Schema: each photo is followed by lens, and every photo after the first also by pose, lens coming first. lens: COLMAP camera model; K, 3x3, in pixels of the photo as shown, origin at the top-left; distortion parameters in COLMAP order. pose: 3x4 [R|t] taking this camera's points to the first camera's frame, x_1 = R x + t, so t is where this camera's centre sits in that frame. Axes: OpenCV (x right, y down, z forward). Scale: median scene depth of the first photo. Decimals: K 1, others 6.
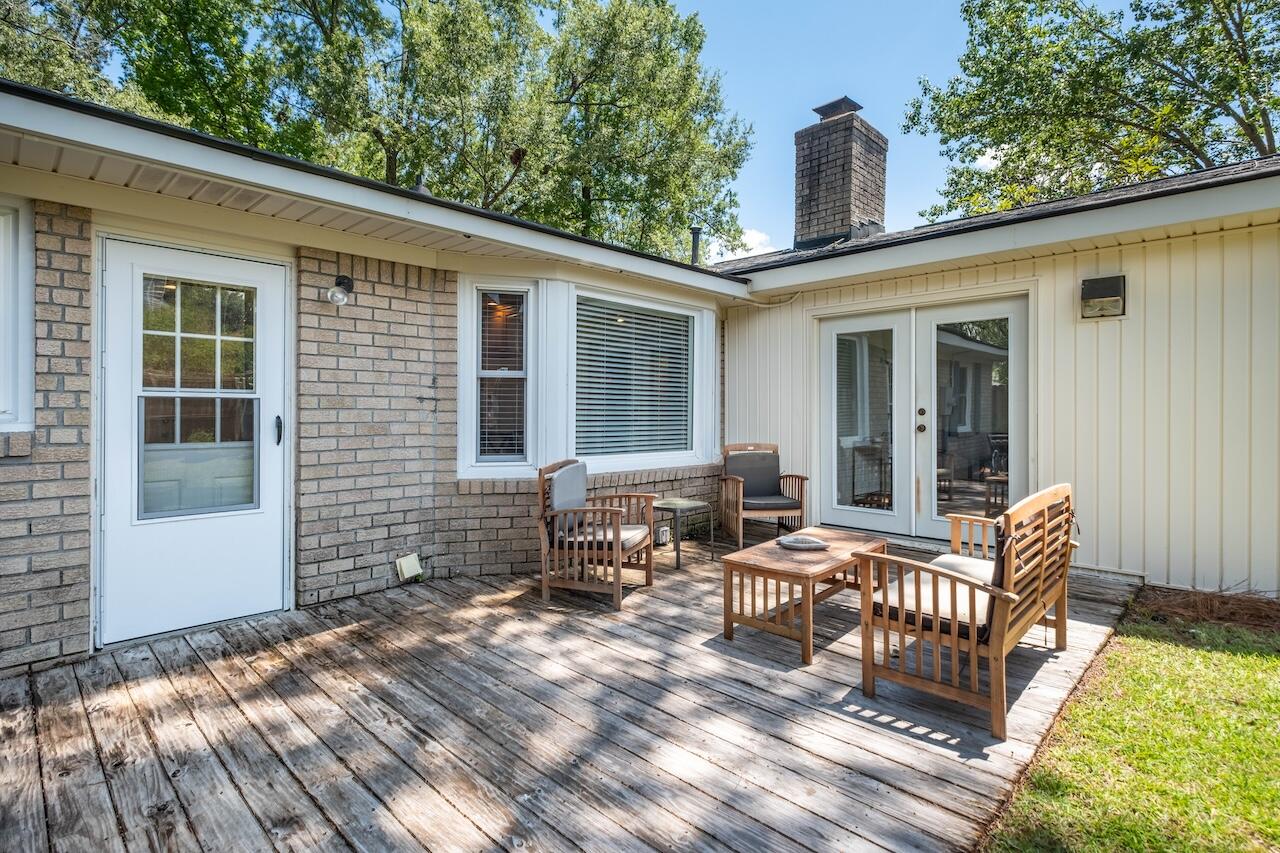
lens RADIAL K [[588.4, 0, 633.5], [0, 588.4, 422.2], [0, 0, 1]] dist [-0.001471, -0.002375]
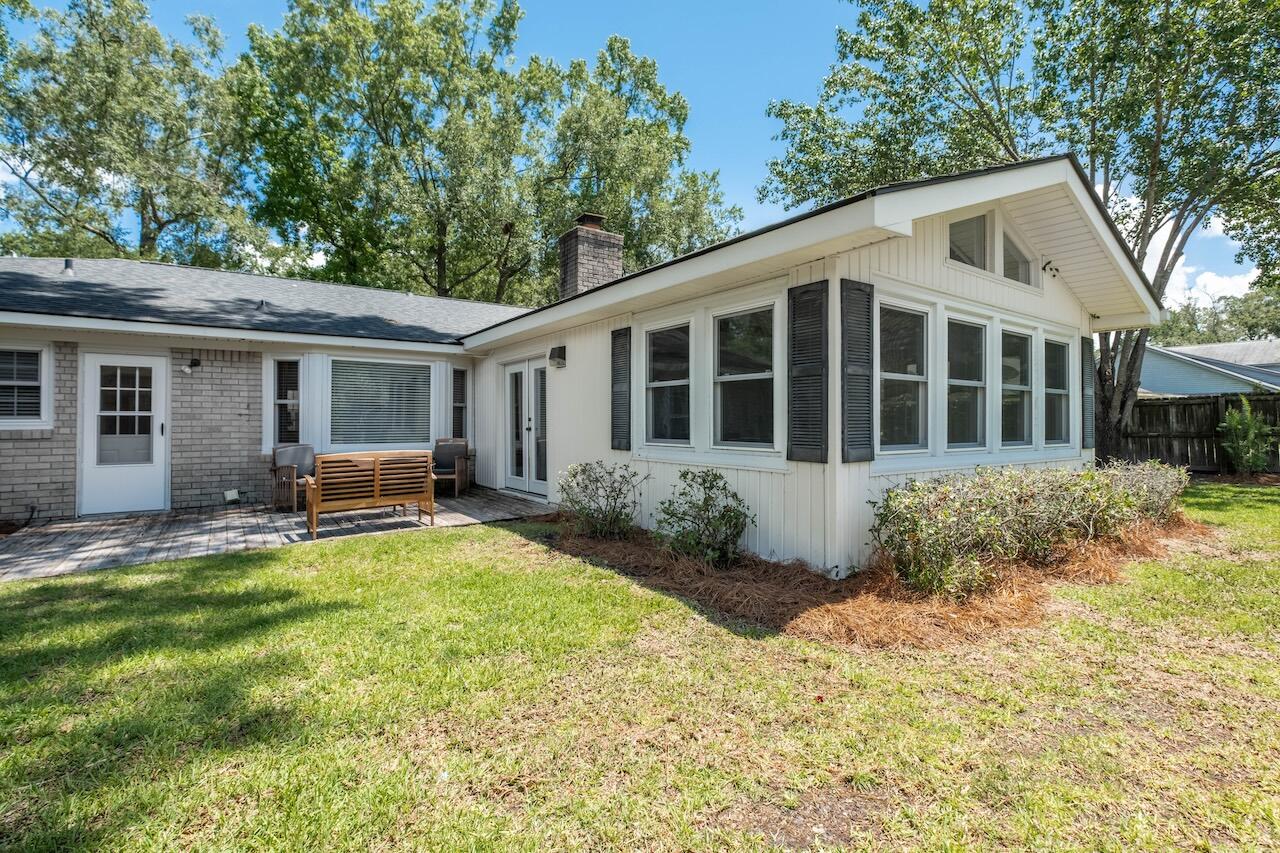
lens RADIAL K [[551.9, 0, 648.3], [0, 551.9, 419.3], [0, 0, 1]] dist [-0.002923, -0.001864]
pose [[0.985041, -0.006006, -0.172218, 1.550788], [0.002113, 0.999738, -0.022780, 0.026452], [0.172310, 0.022076, 0.984795, -0.737373]]
